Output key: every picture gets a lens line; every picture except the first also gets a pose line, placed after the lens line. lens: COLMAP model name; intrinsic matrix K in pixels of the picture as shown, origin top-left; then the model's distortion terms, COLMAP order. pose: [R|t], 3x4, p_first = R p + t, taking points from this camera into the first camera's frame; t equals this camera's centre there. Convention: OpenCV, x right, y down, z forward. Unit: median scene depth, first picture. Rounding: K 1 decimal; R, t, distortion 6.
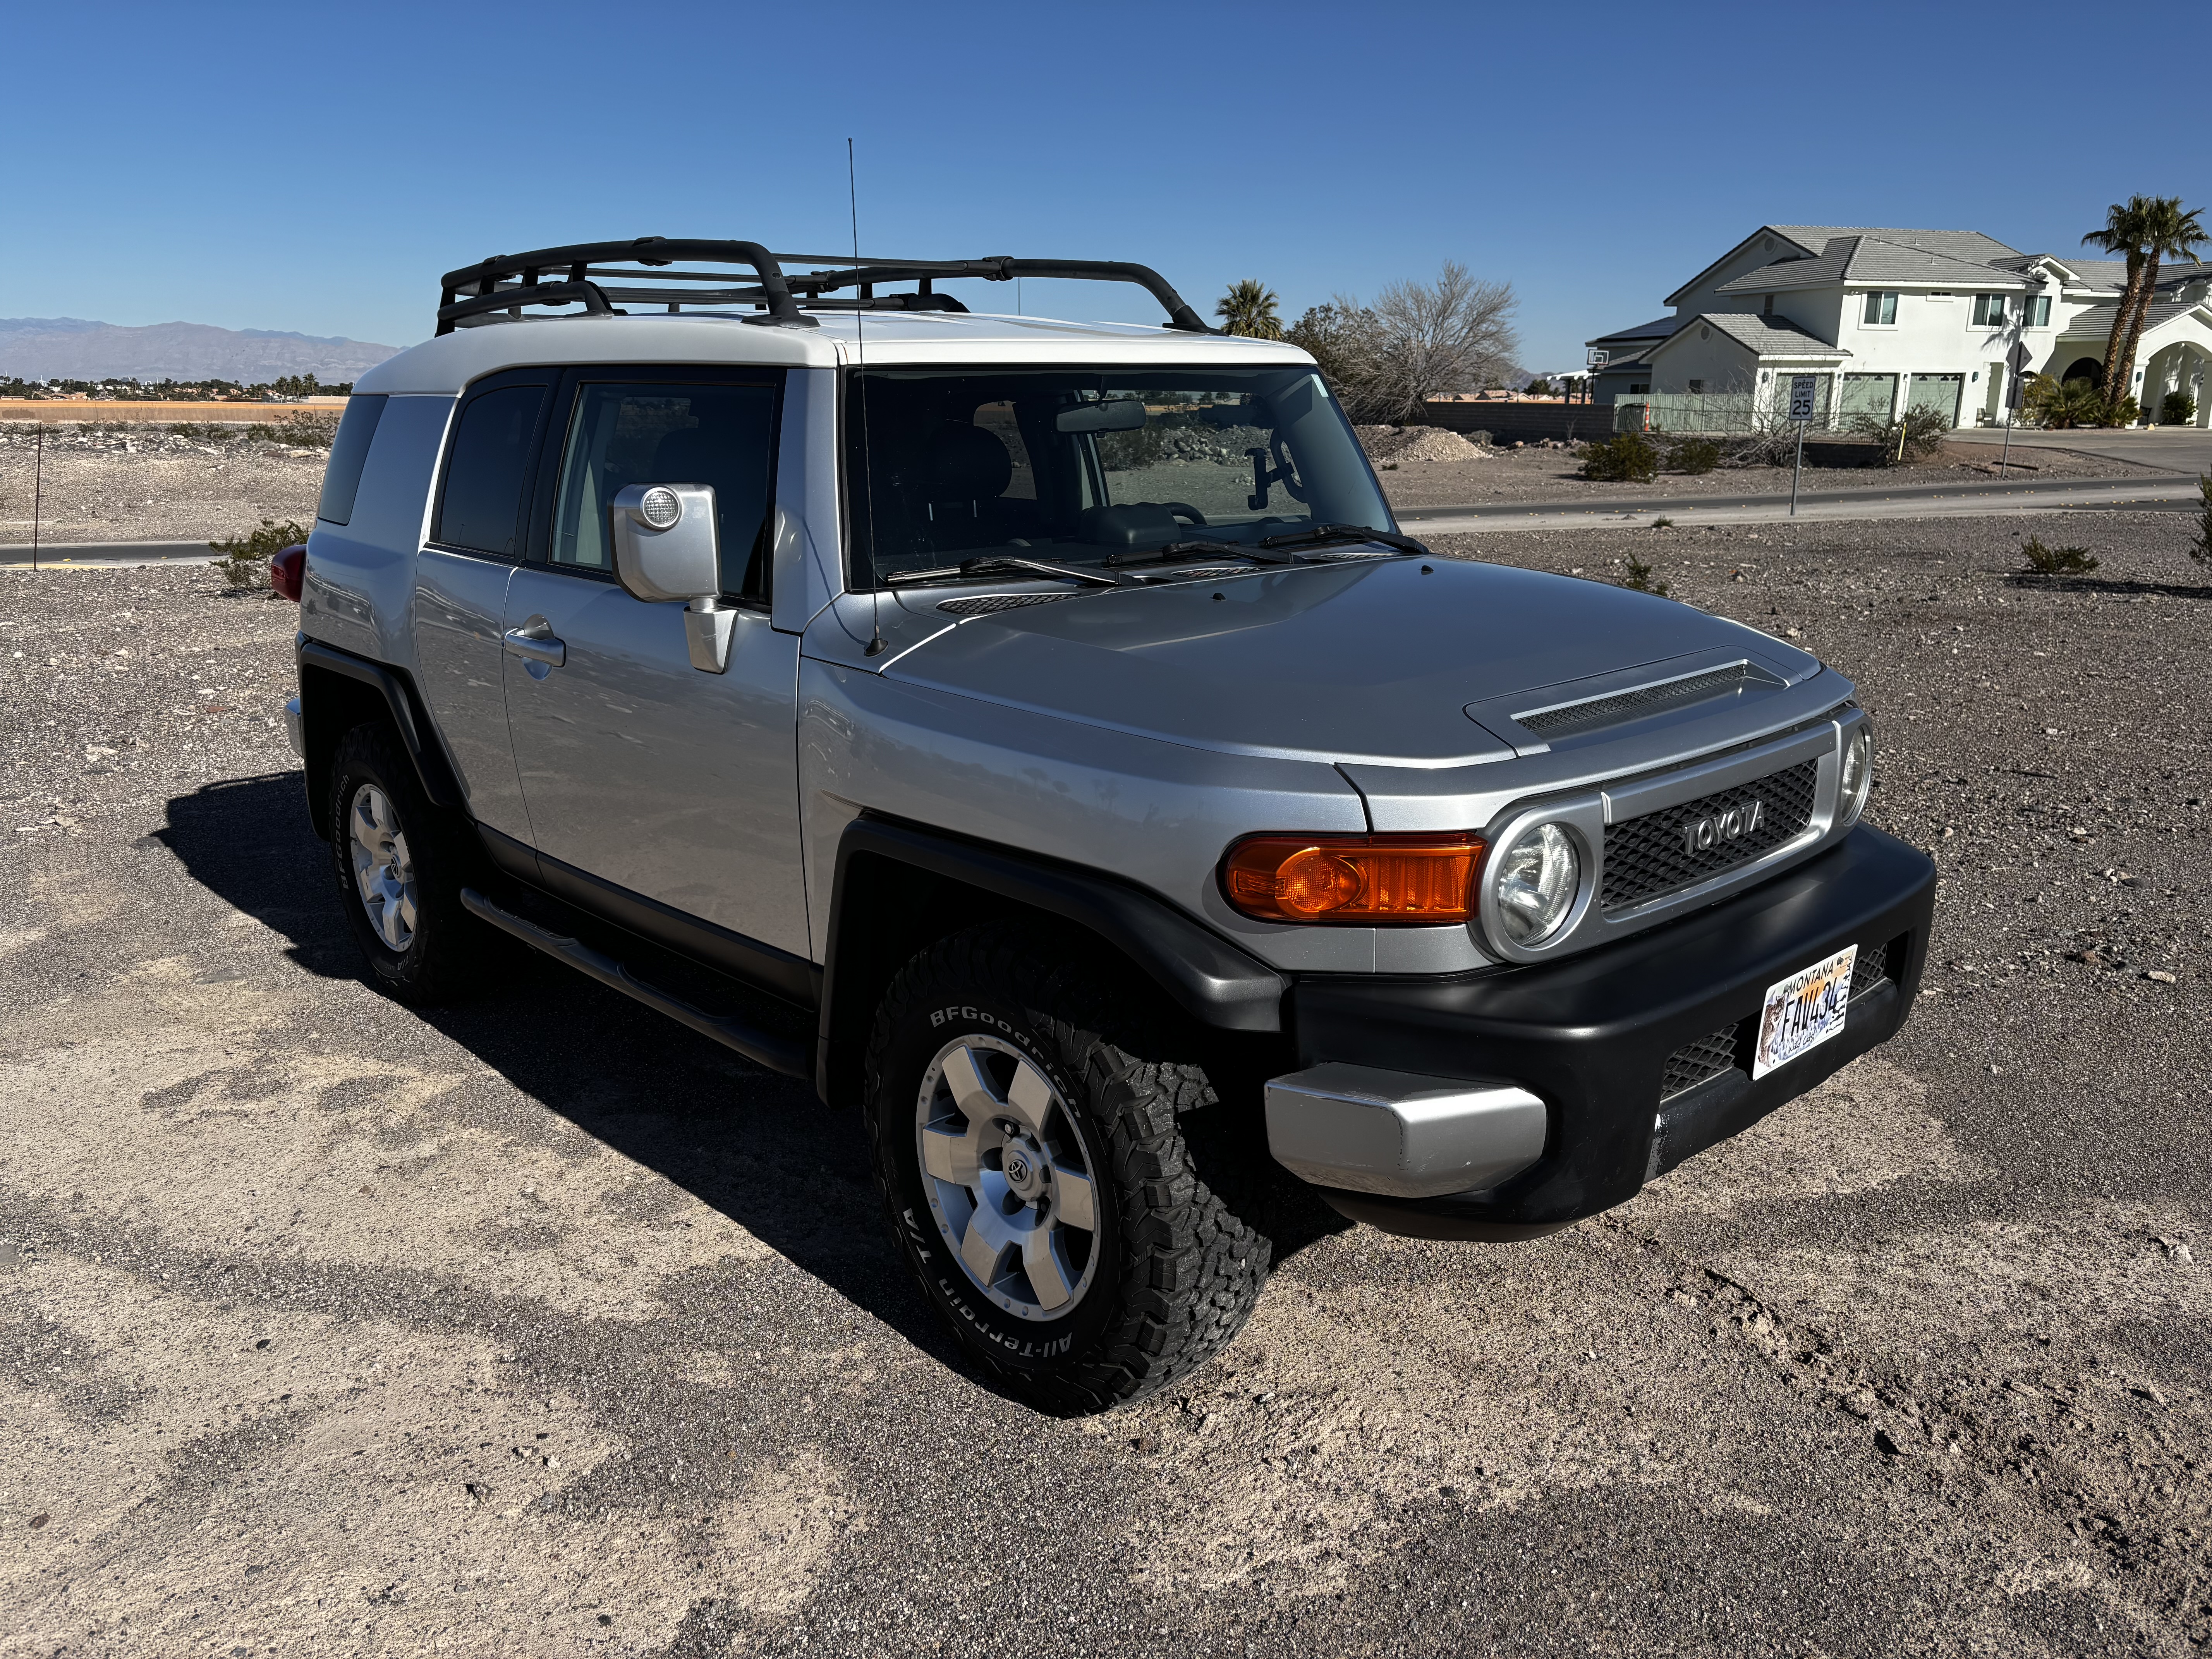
lens RADIAL K [[1674.7, 0, 1106.0], [0, 1674.7, 829.5], [0, 0, 1]] dist [0.024048, -0.014044]
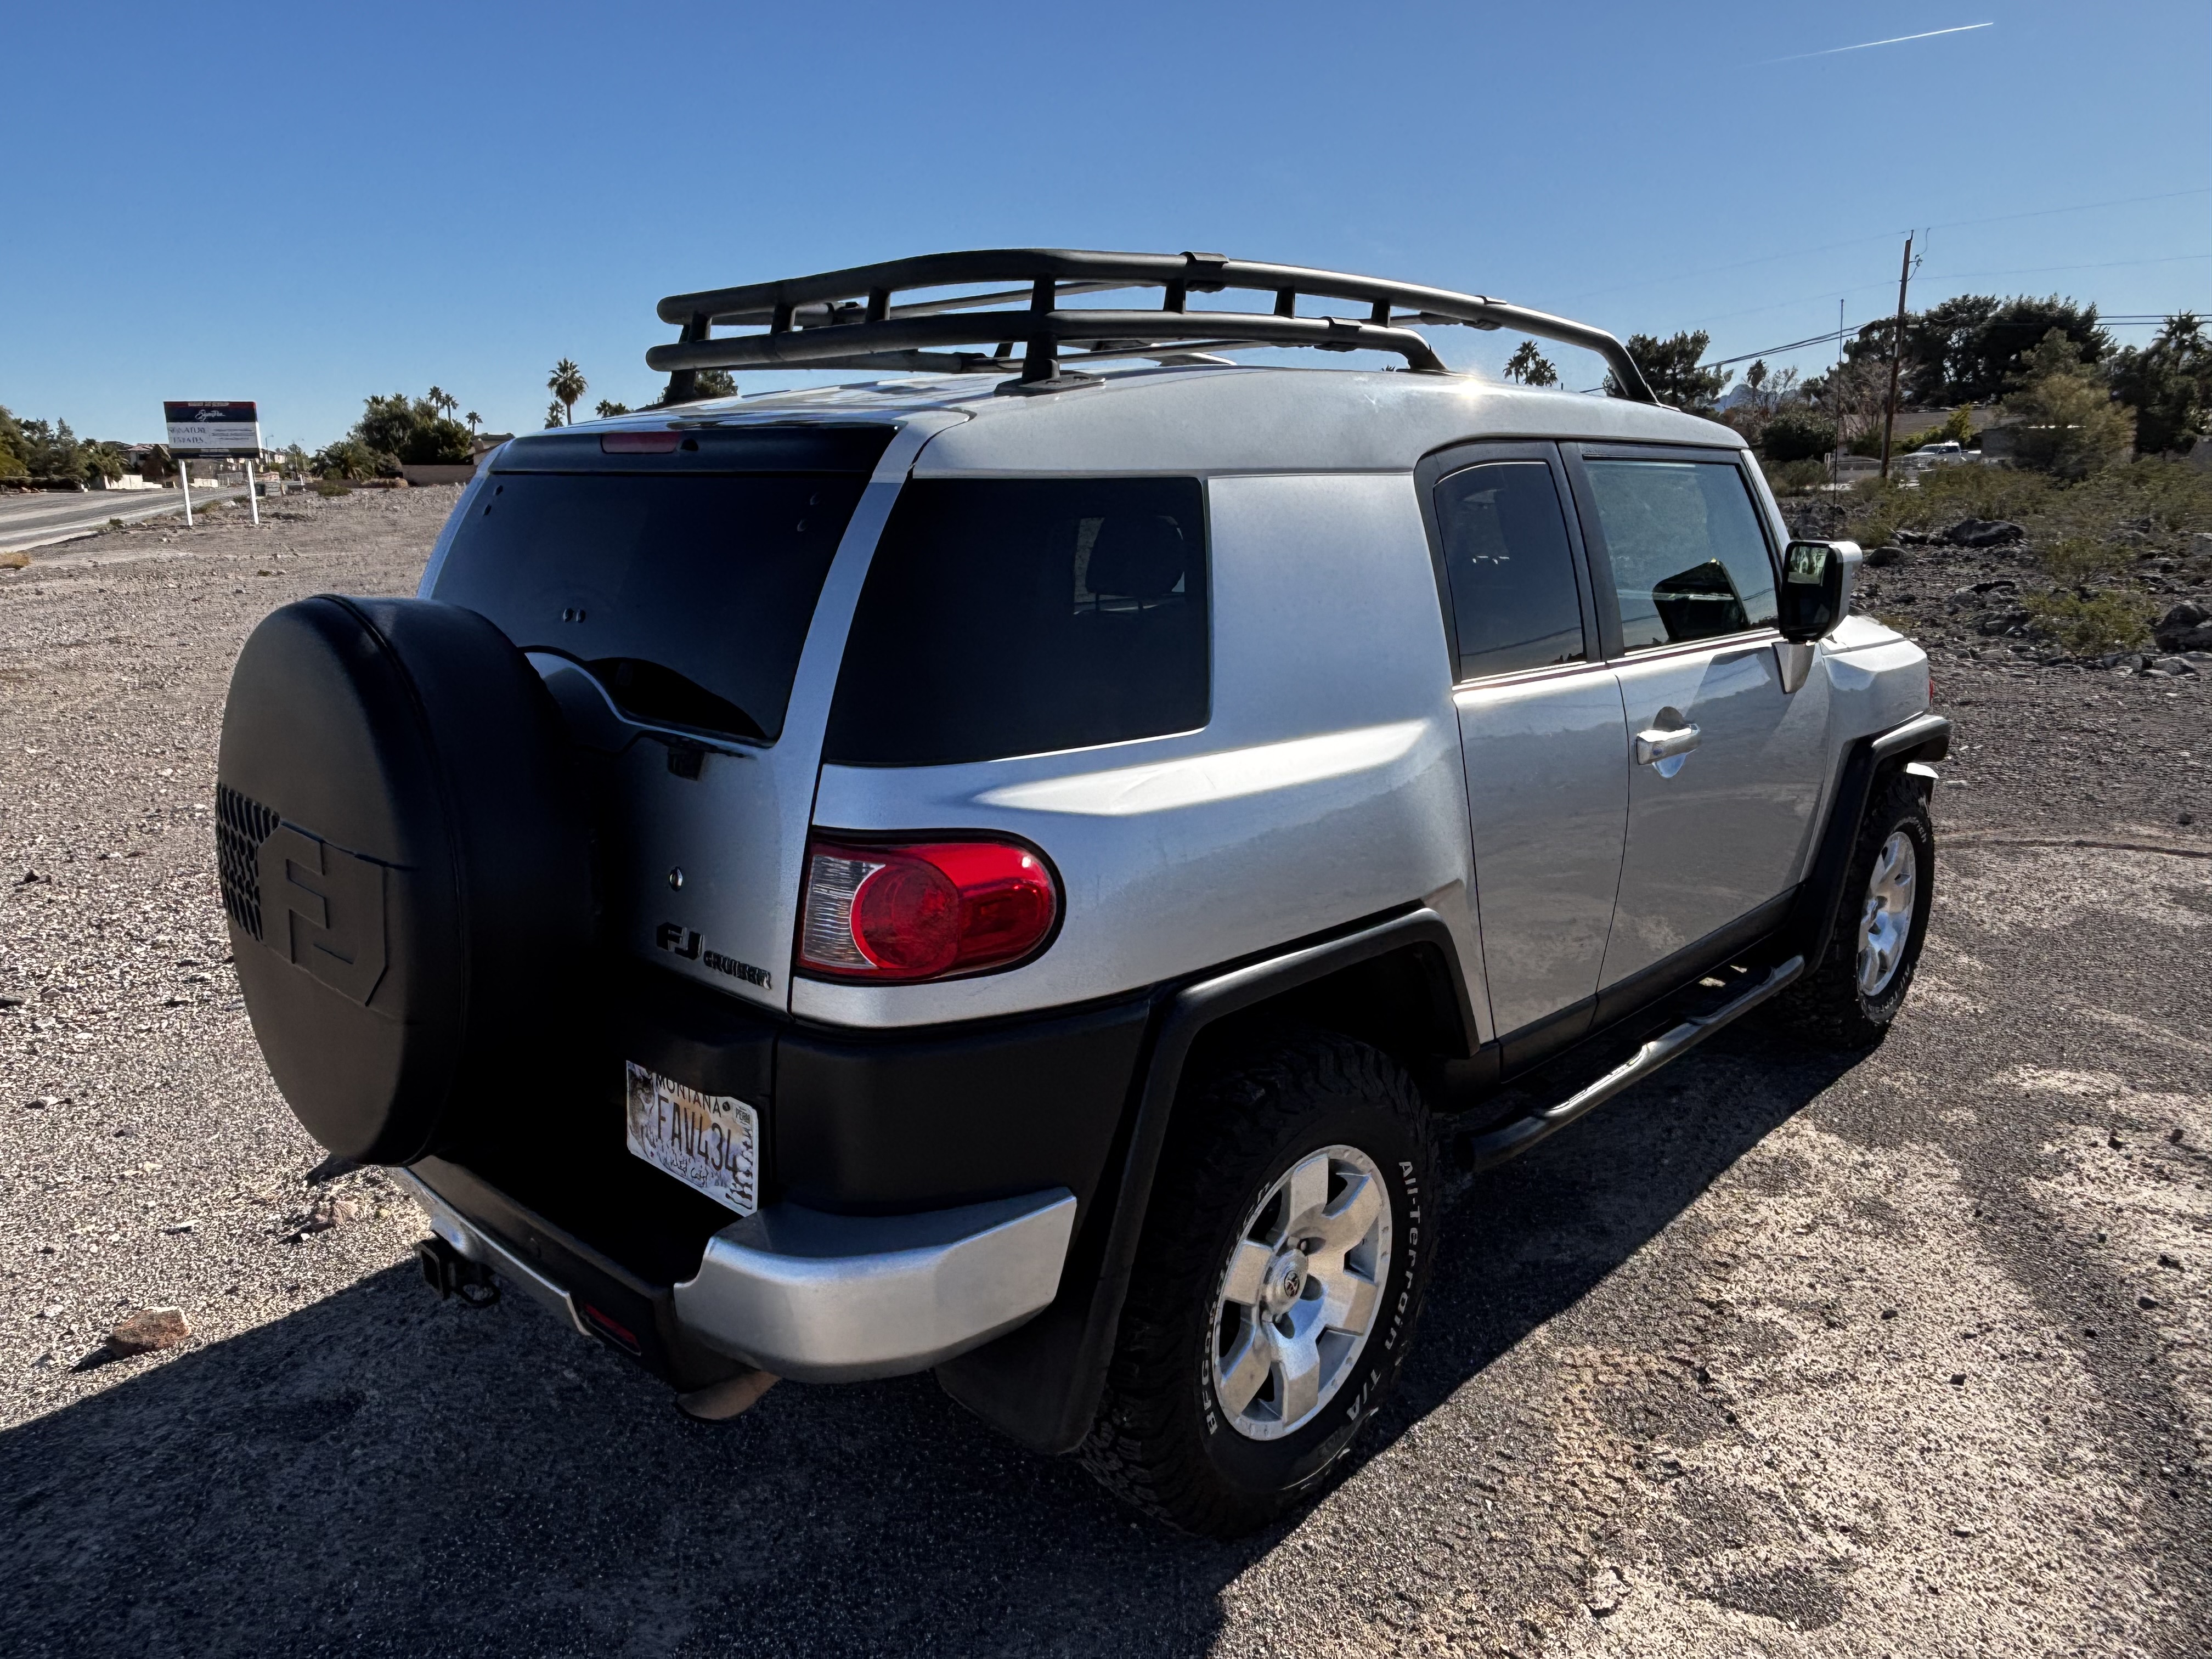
lens RADIAL K [[1484.8, 0, 1109.8], [0, 1484.8, 809.1], [0, 0, 1]] dist [0.019290, -0.031811]
pose [[-0.047518, -0.212371, 0.976033, -0.888285], [0.259690, 0.940910, 0.217372, -0.259885], [-0.964522, 0.263795, 0.010441, 1.016387]]
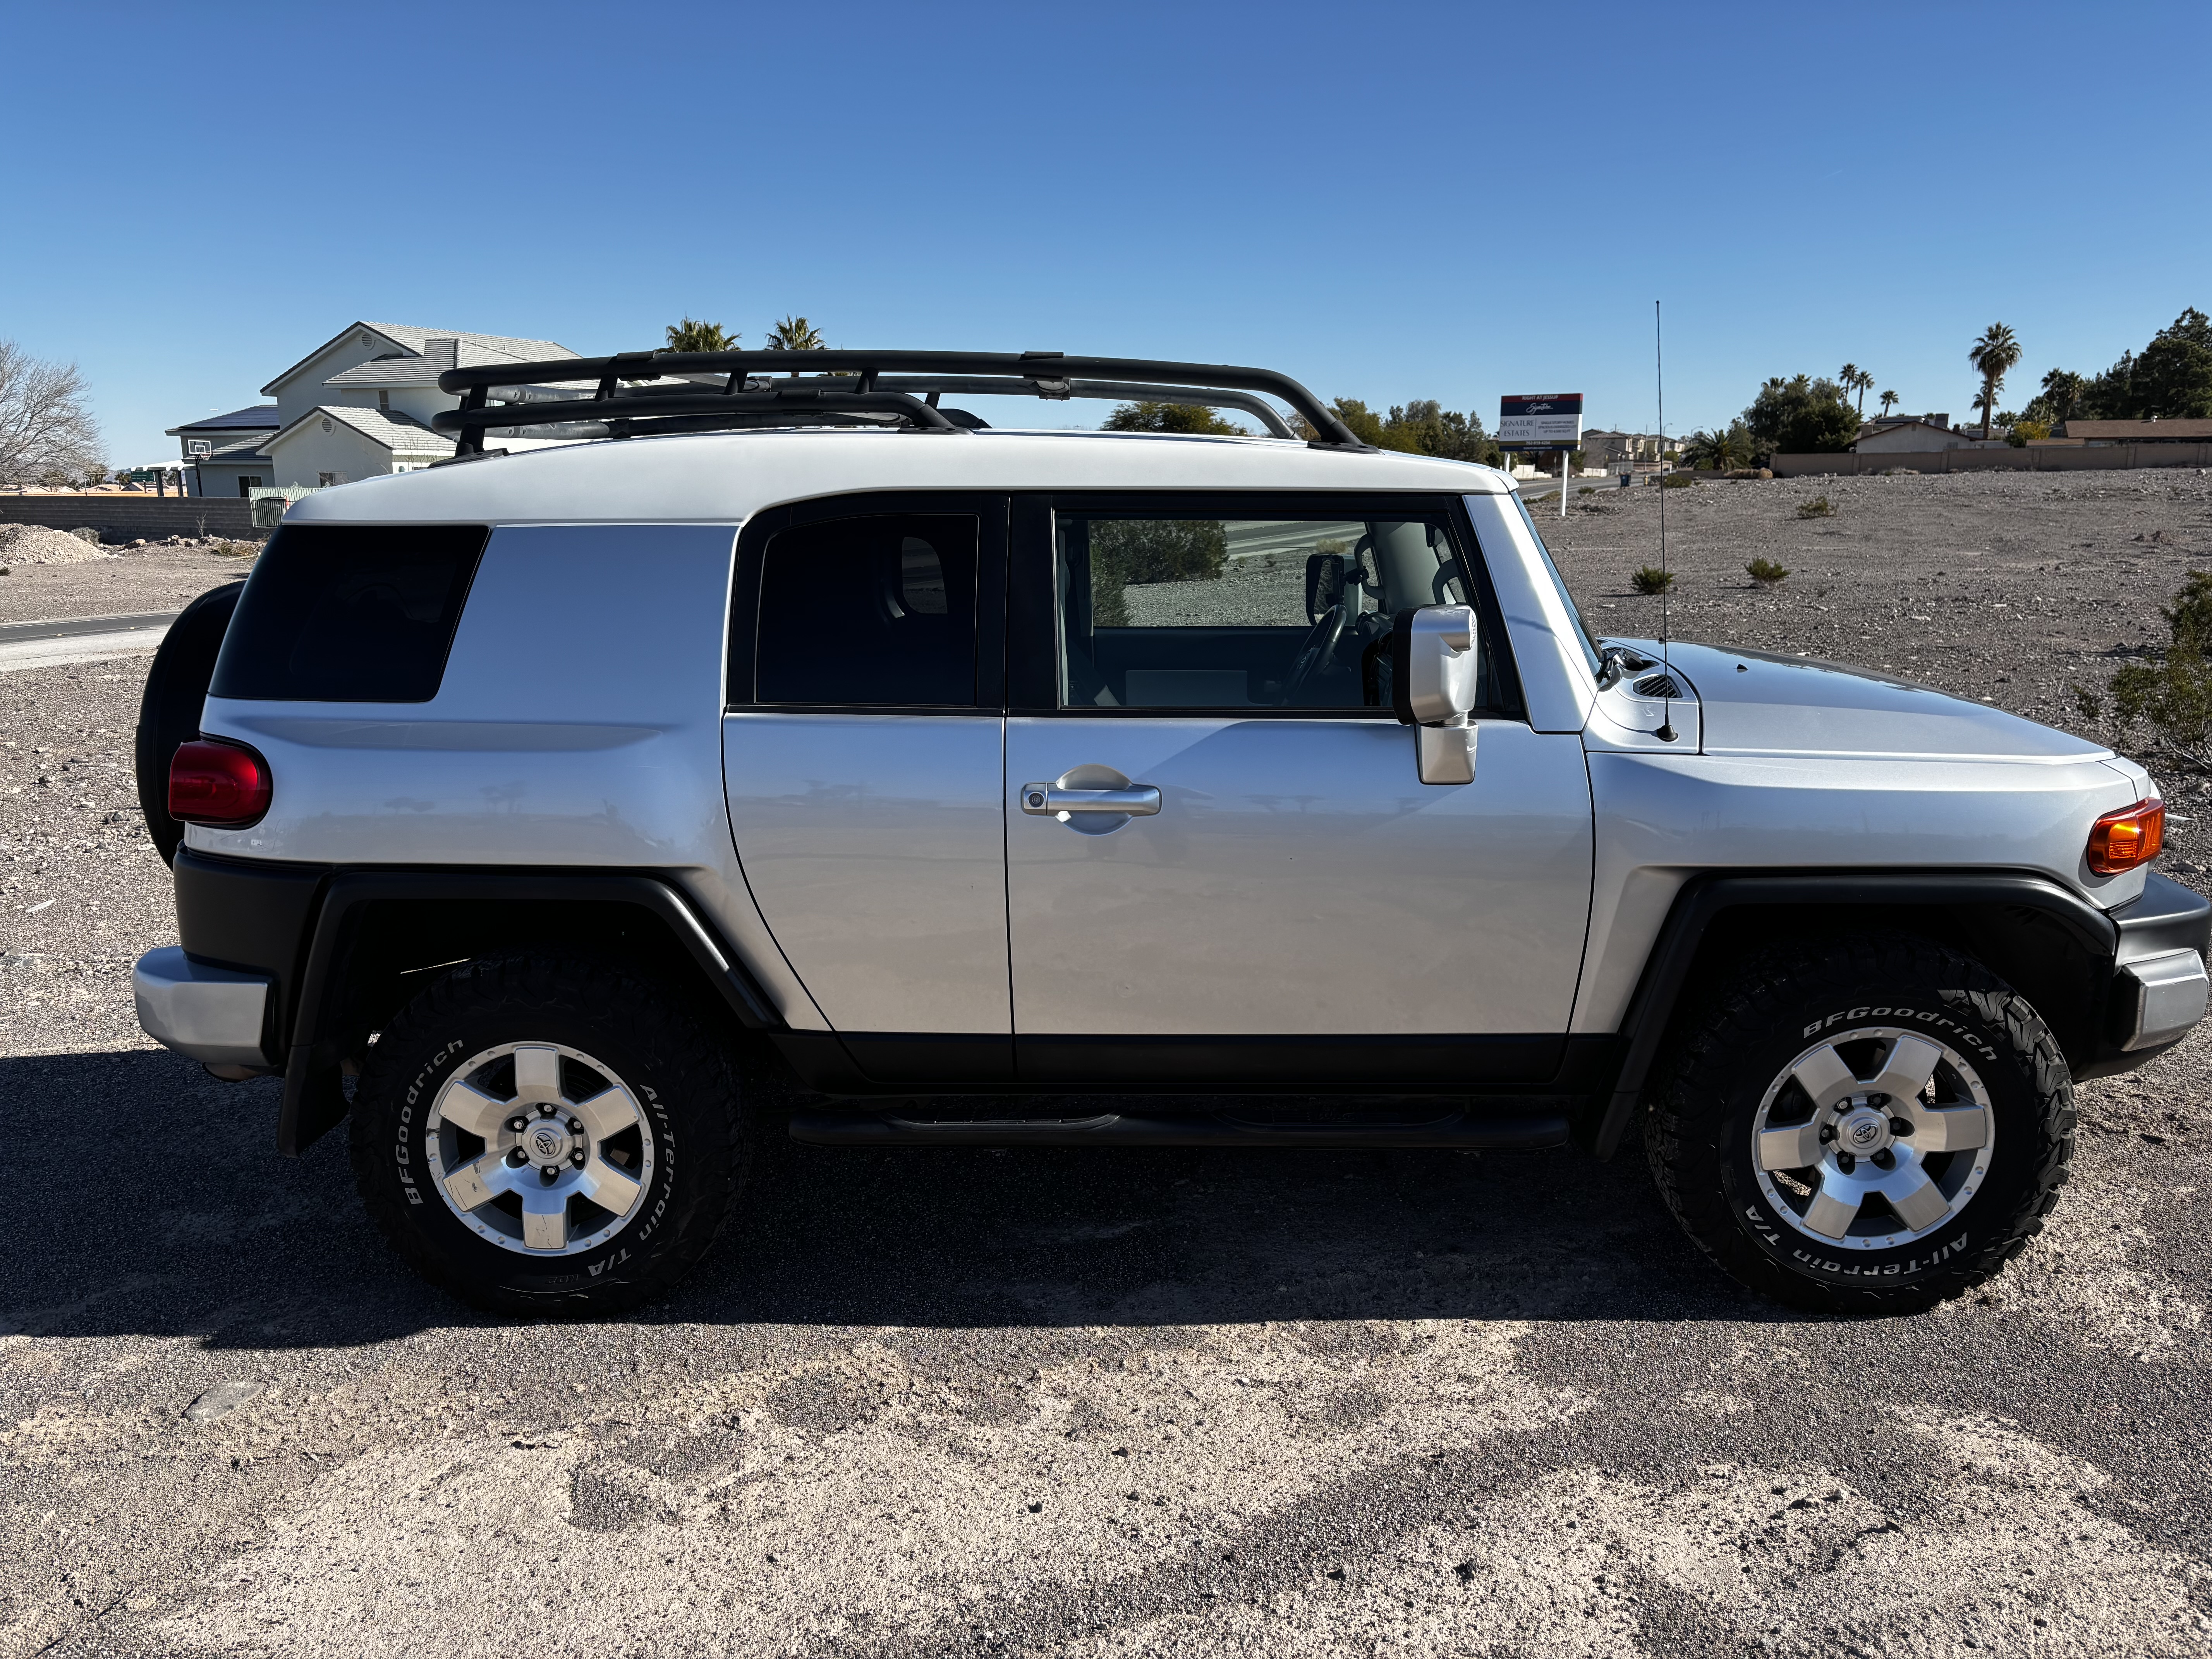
lens RADIAL K [[1674.7, 0, 1106.0], [0, 1674.7, 829.5], [0, 0, 1]] dist [0.024048, -0.014044]
pose [[0.696144, -0.146461, 0.702804, -0.758508], [0.182710, 0.982878, 0.023848, -0.088625], [-0.694263, 0.111808, 0.710984, 0.281136]]
